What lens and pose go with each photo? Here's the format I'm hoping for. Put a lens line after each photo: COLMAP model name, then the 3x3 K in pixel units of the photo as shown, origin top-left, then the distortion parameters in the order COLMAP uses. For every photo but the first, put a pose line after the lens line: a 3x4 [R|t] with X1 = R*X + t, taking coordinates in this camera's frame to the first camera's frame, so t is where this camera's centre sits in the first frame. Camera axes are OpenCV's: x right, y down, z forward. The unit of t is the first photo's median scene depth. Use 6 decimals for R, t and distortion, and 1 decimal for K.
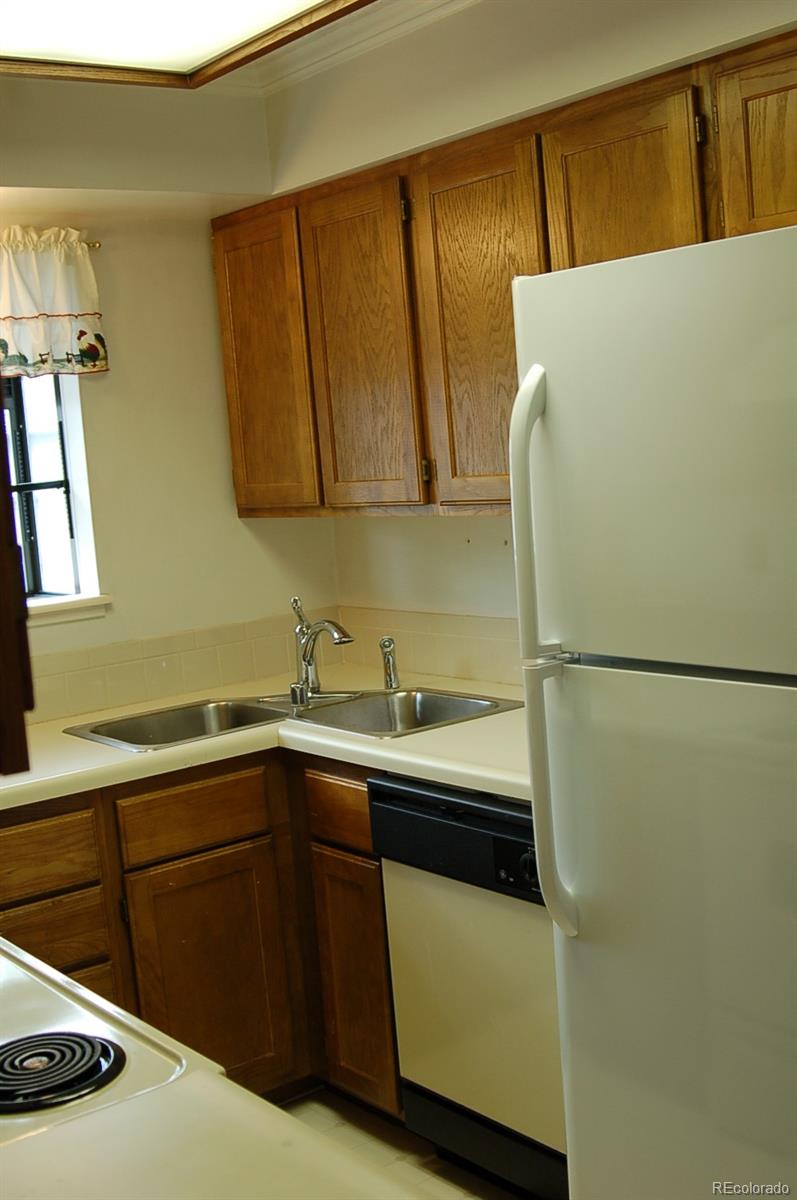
lens RADIAL K [[1450.4, 0, 401.6], [0, 1450.4, 606.1], [0, 0, 1]] dist [-0.107830, 0.000000]
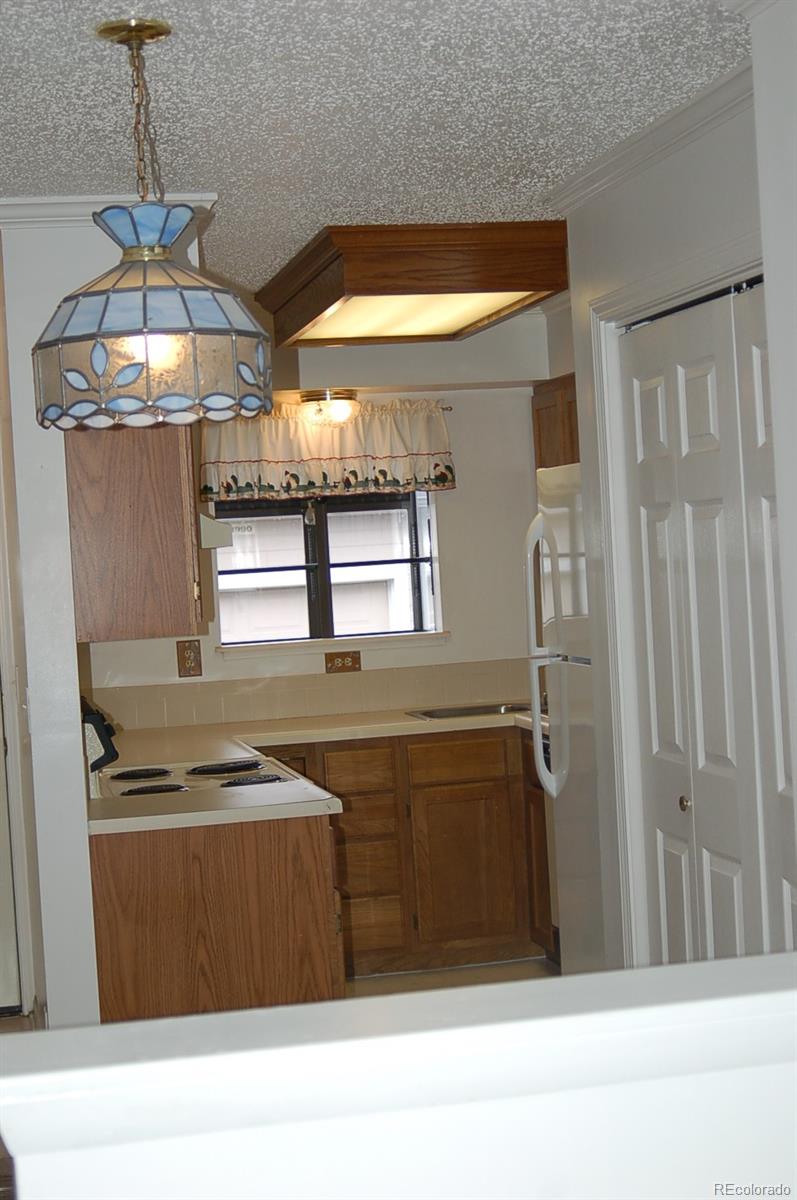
lens RADIAL K [[1937.3, 0, 393.3], [0, 1937.3, 603.0], [0, 0, 1]] dist [-0.026211, 0.000000]
pose [[0.904844, 0.037884, -0.424054, 0.663396], [-0.061523, 0.997214, -0.042189, 0.056186], [0.421274, 0.064264, 0.904654, -0.968240]]
